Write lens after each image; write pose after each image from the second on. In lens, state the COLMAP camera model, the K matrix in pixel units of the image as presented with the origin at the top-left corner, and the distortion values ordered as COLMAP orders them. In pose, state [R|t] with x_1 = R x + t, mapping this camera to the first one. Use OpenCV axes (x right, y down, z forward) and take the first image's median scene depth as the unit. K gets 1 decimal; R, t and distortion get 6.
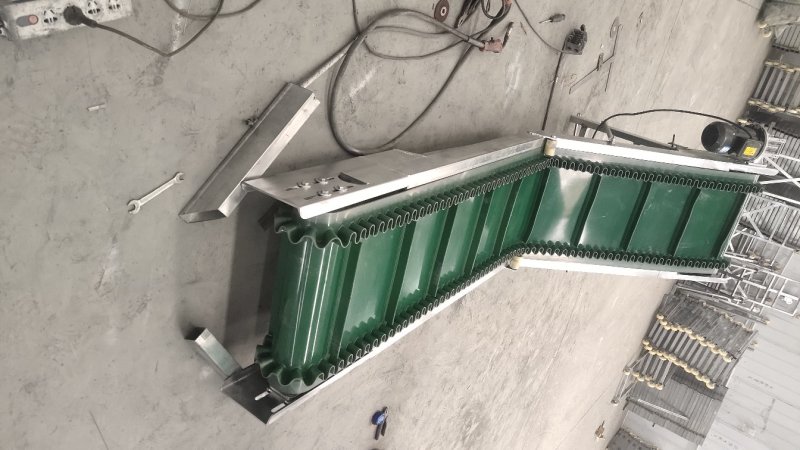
lens RADIAL K [[626.0, 0, 404.9], [0, 626.0, 205.3], [0, 0, 1]] dist [-0.006711, 0.060841]
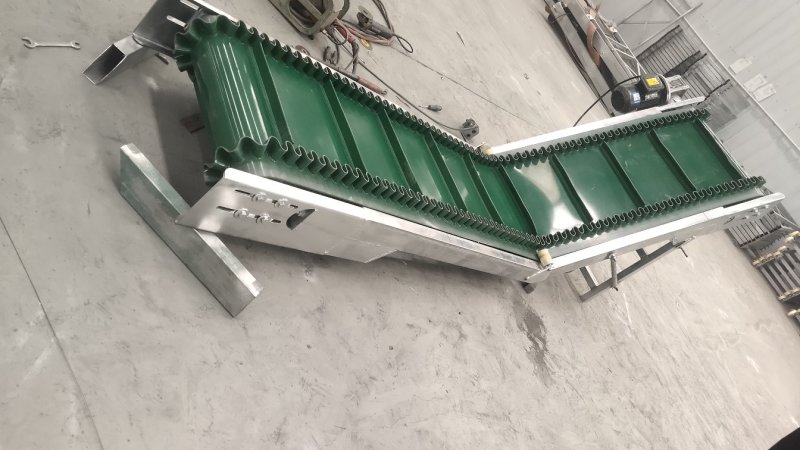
lens RADIAL K [[626.0, 0, 398.5], [0, 626.0, 201.2], [0, 0, 1]] dist [-0.006711, 0.060841]
pose [[0.844819, -0.503576, 0.180809, -0.157935], [0.452657, 0.492500, -0.743334, 0.858400], [0.285276, 0.709827, 0.644021, 0.466659]]
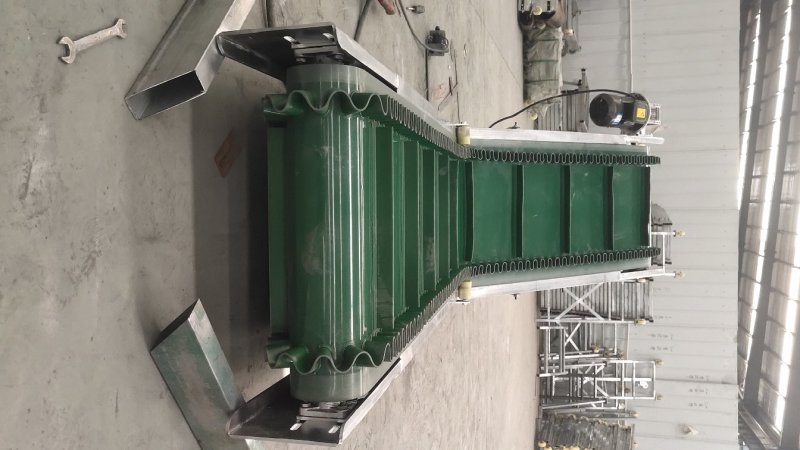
lens RADIAL K [[722.9, 0, 404.4], [0, 722.9, 207.5], [0, 0, 1]] dist [-0.007606, 0.051723]
pose [[0.898588, -0.217658, 0.381004, -0.303869], [0.325127, 0.913379, -0.245012, 0.272901], [-0.294673, 0.344039, 0.891518, 0.257266]]
